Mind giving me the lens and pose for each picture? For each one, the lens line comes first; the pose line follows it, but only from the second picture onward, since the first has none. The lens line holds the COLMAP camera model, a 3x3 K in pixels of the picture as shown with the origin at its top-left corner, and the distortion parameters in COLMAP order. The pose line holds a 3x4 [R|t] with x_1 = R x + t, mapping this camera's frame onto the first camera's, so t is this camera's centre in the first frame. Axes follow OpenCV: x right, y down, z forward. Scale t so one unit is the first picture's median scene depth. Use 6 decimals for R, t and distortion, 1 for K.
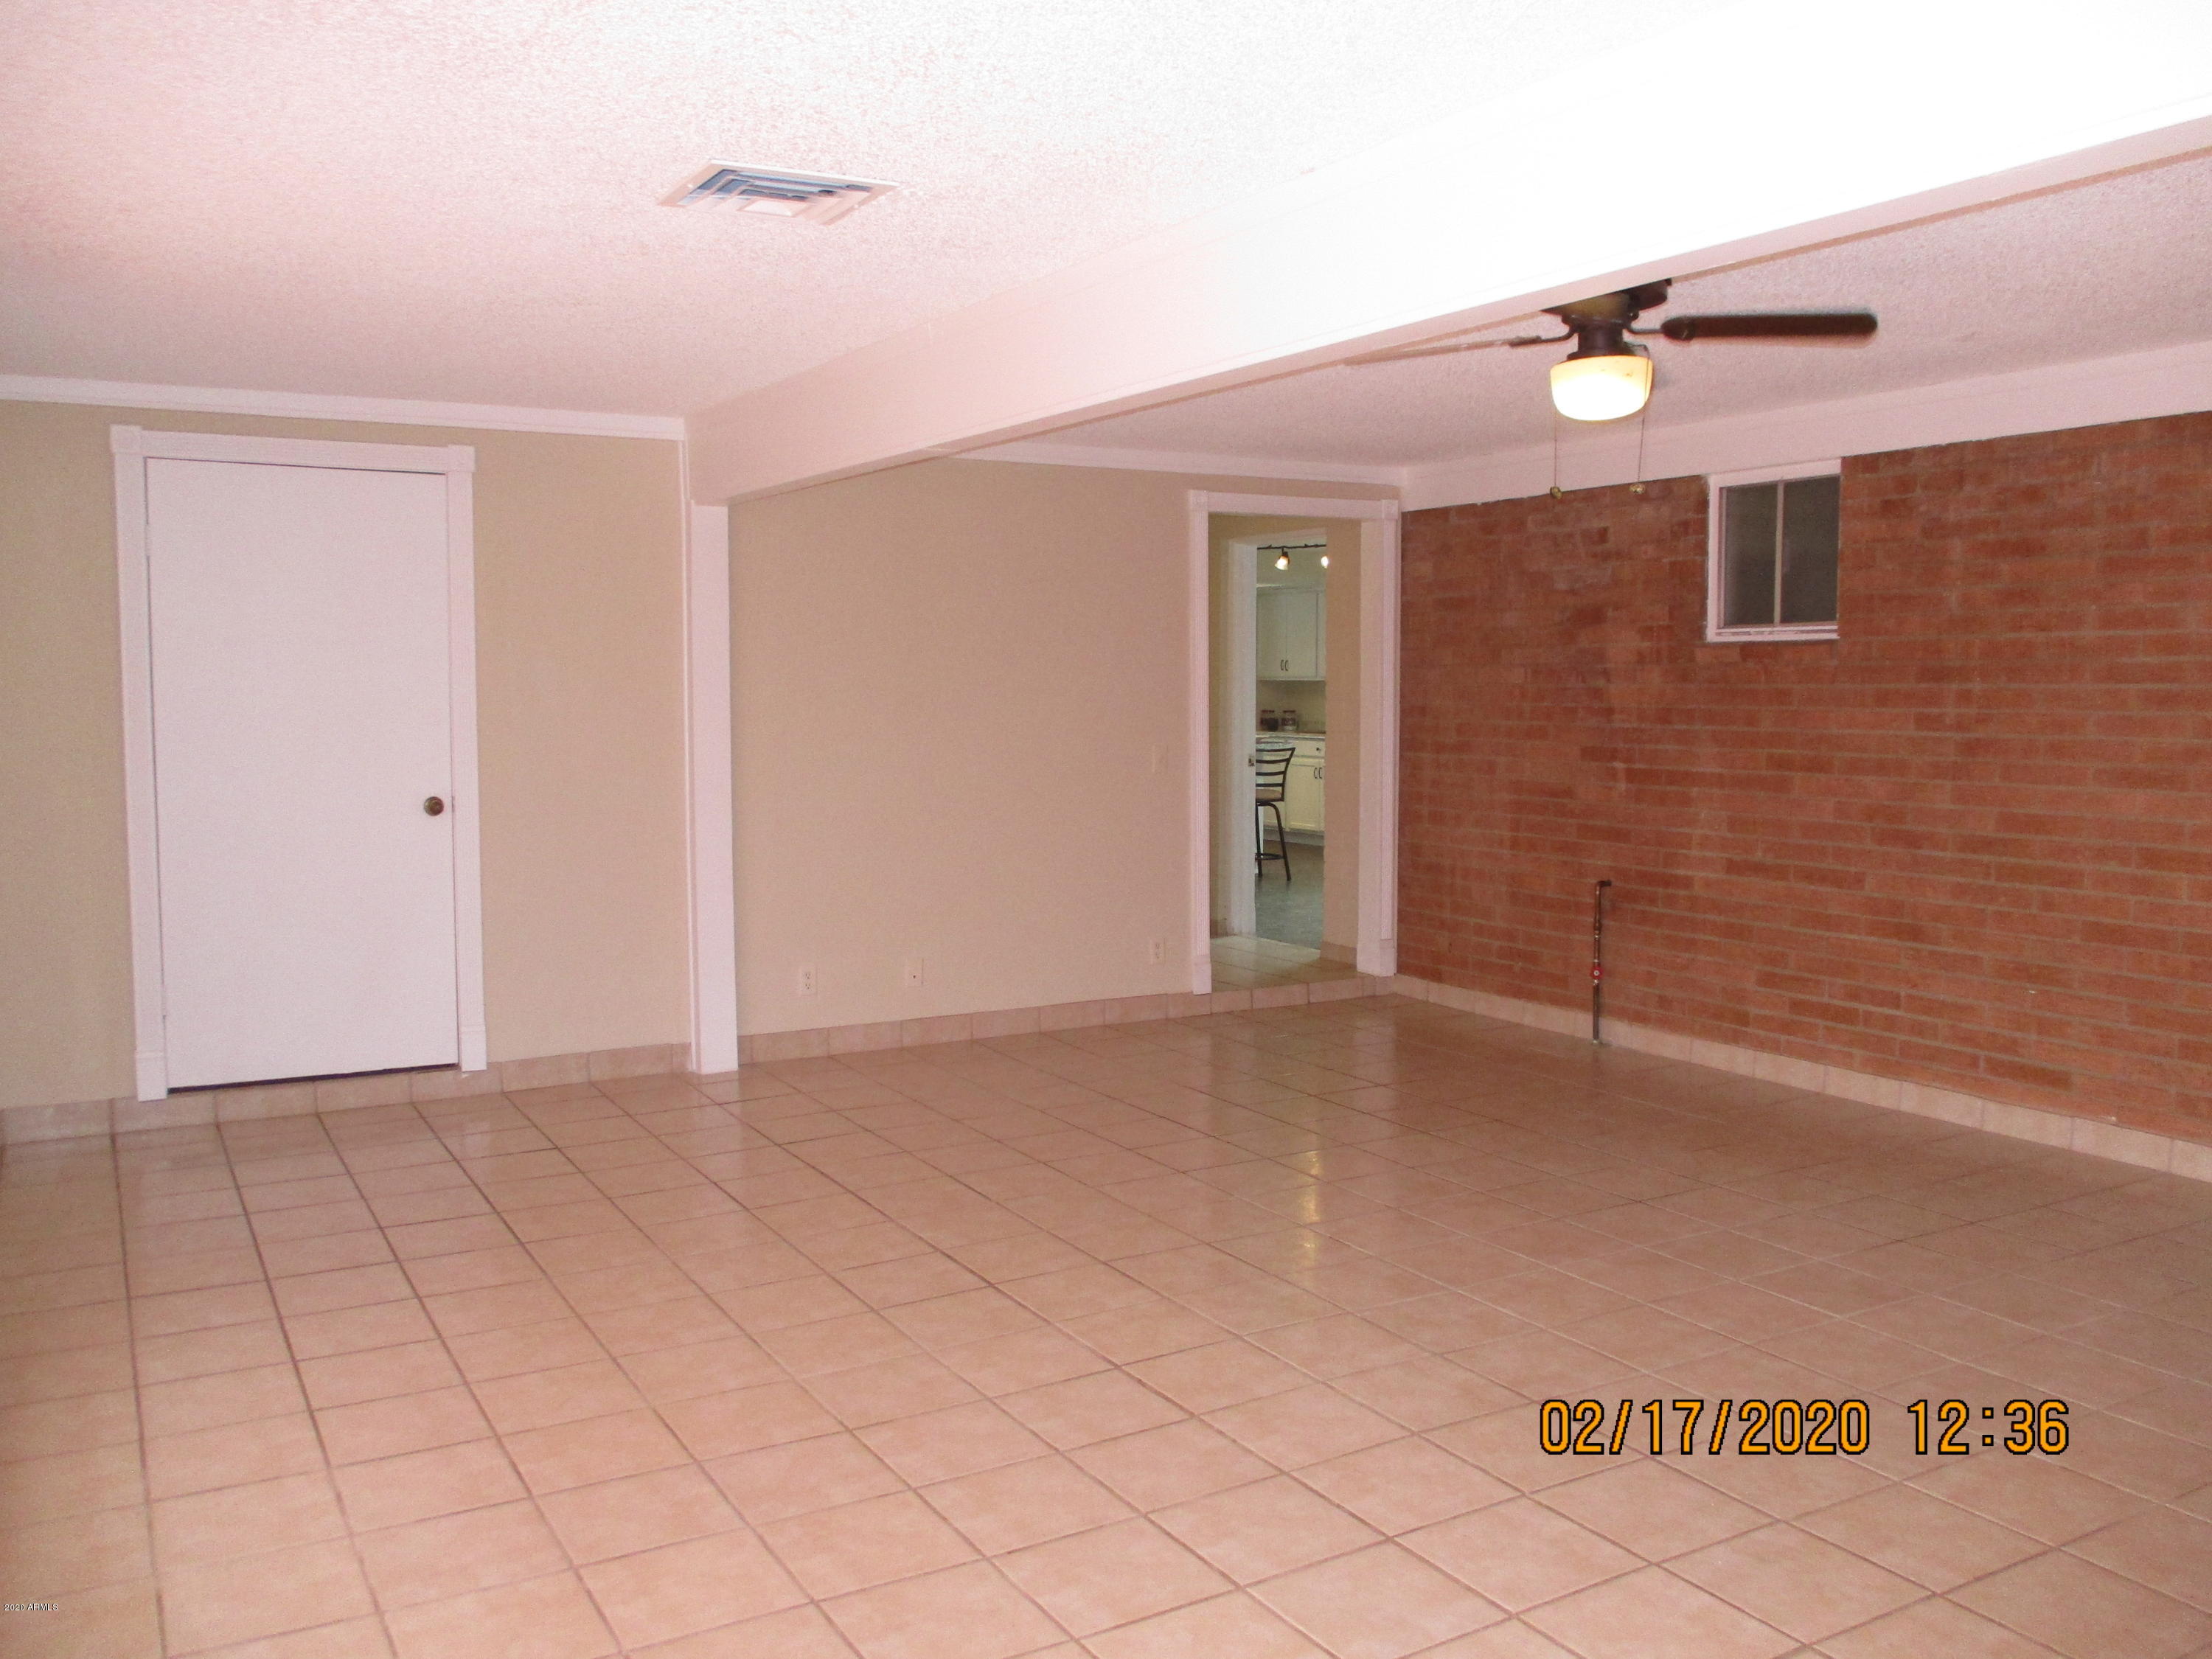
lens RADIAL K [[1824.0, 0, 1106.8], [0, 1824.0, 819.4], [0, 0, 1]] dist [-0.037774, 0.010190]
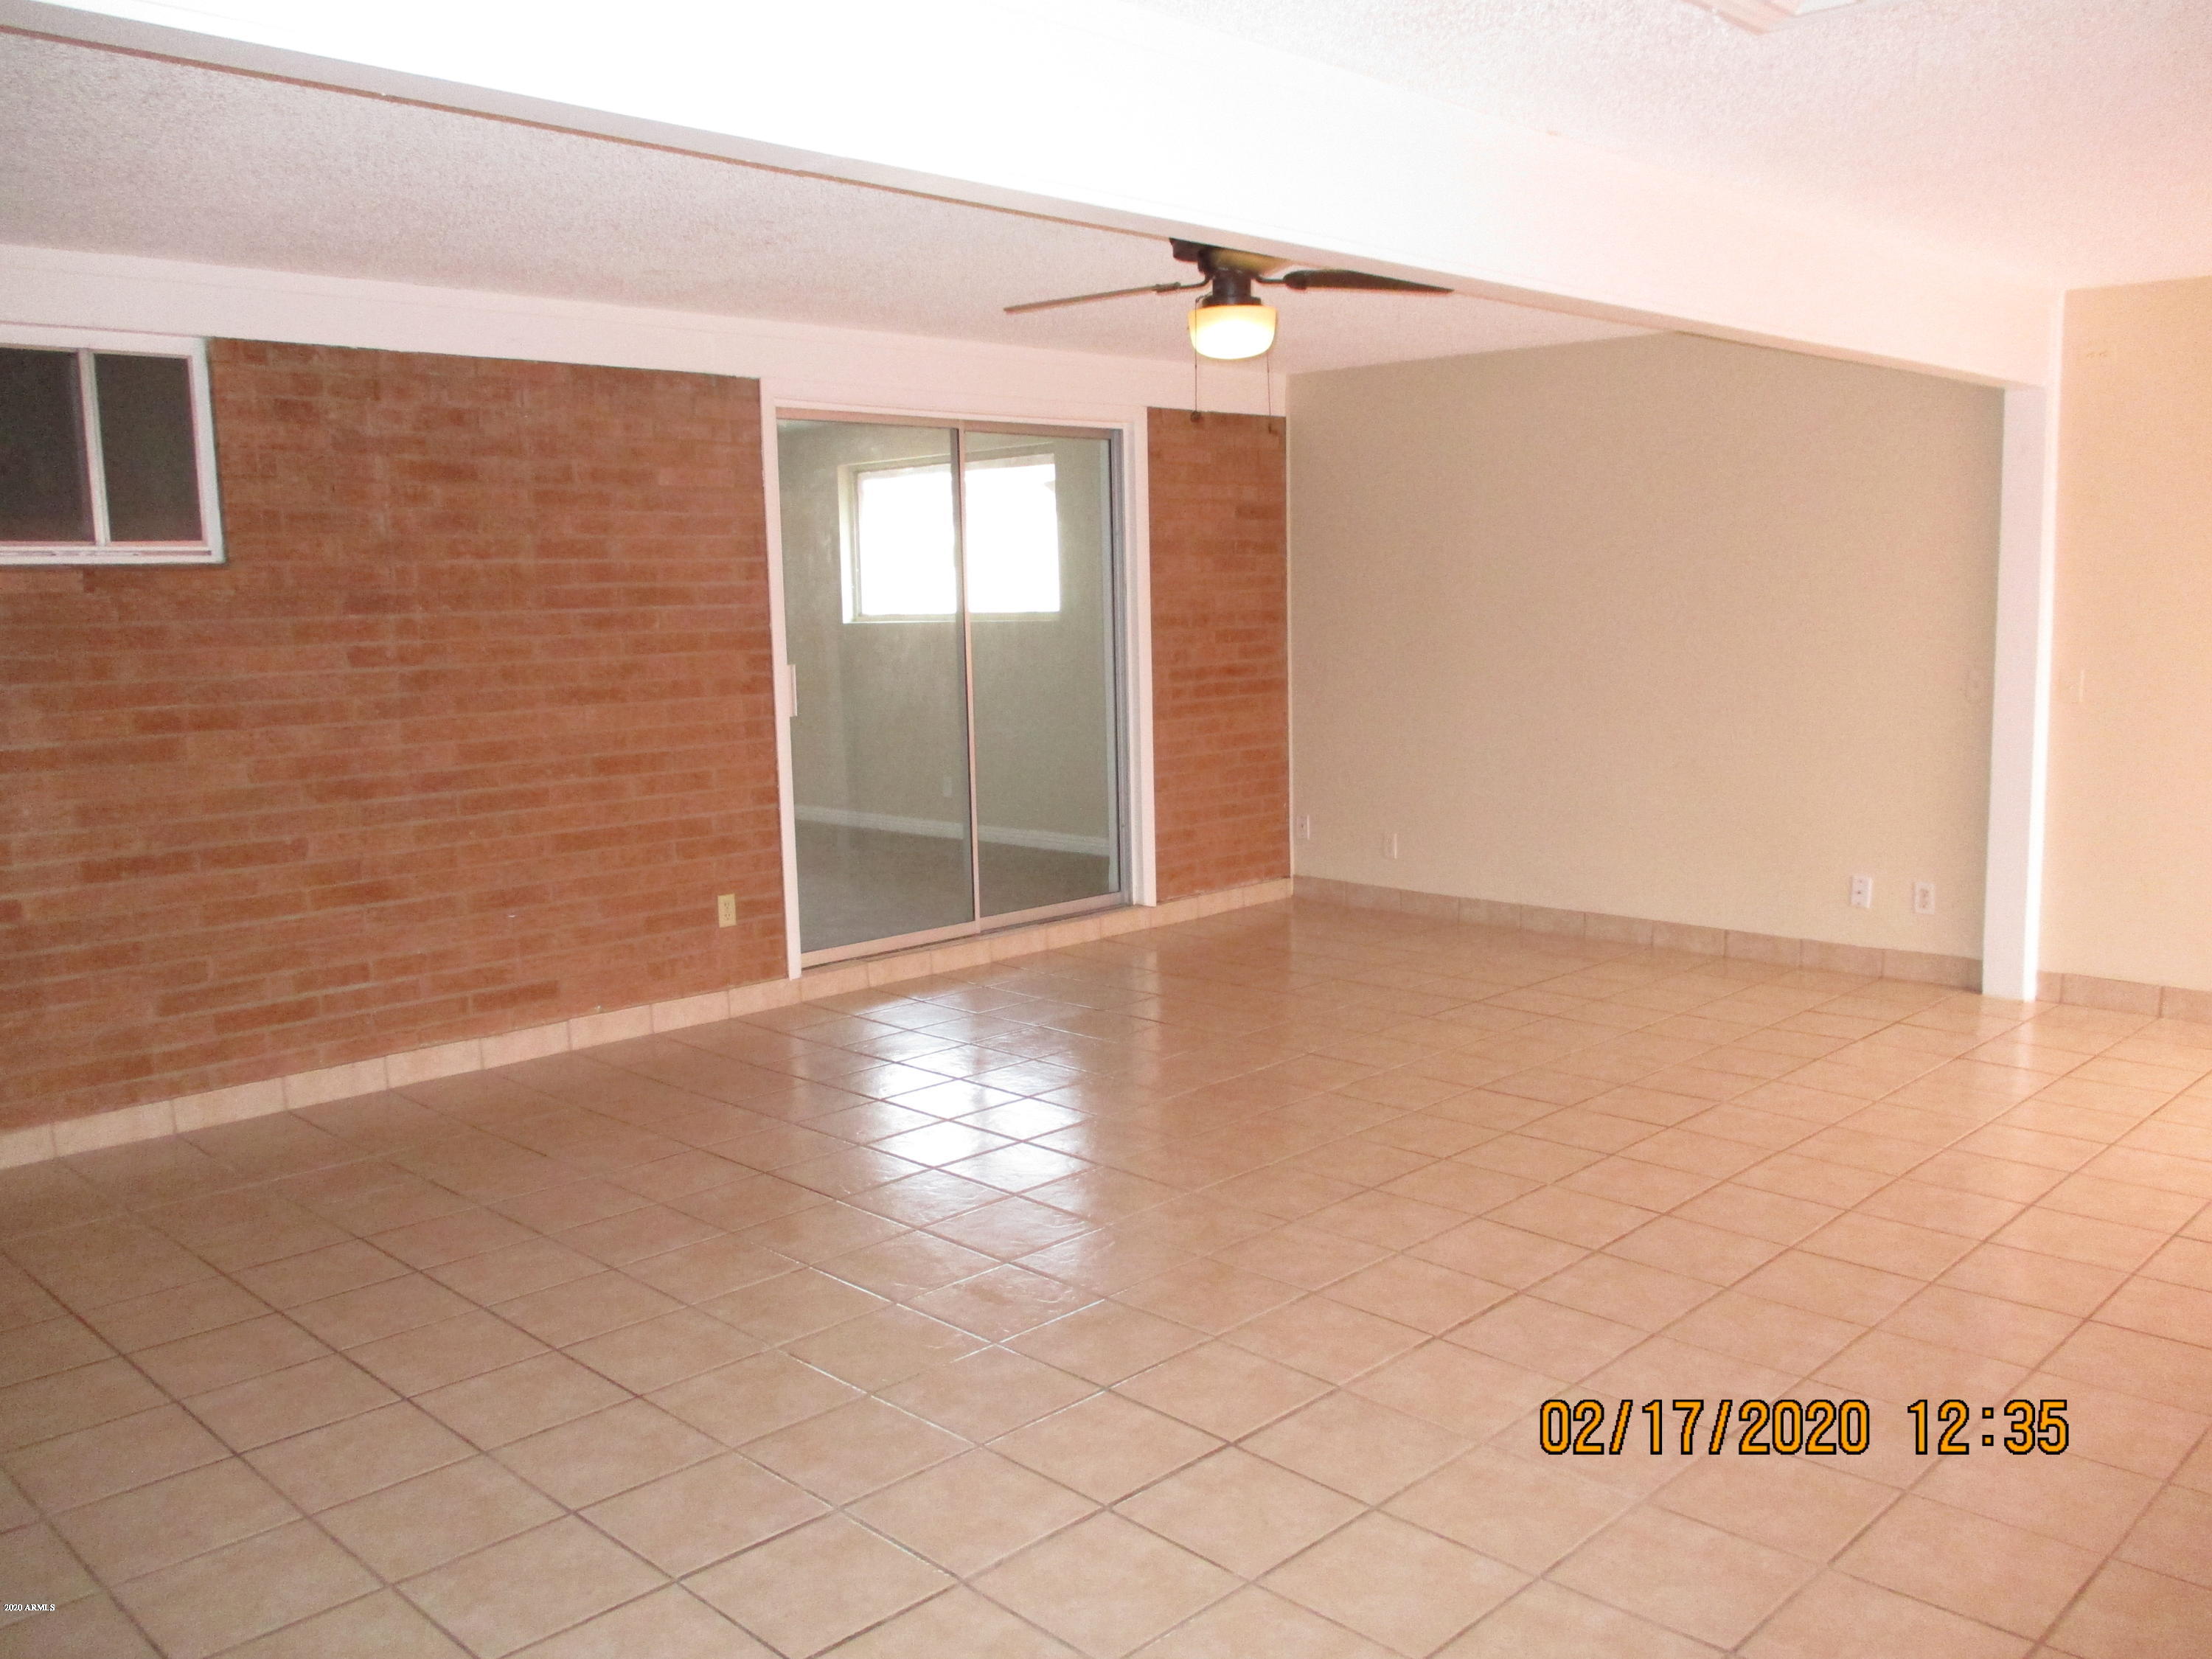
lens RADIAL K [[1824.0, 0, 1107.7], [0, 1824.0, 835.7], [0, 0, 1]] dist [-0.037774, 0.010190]
pose [[-0.267897, -0.118487, 0.956134, -0.526962], [0.094356, 0.984411, 0.148429, -0.066304], [-0.958816, 0.129980, -0.252541, 0.897513]]
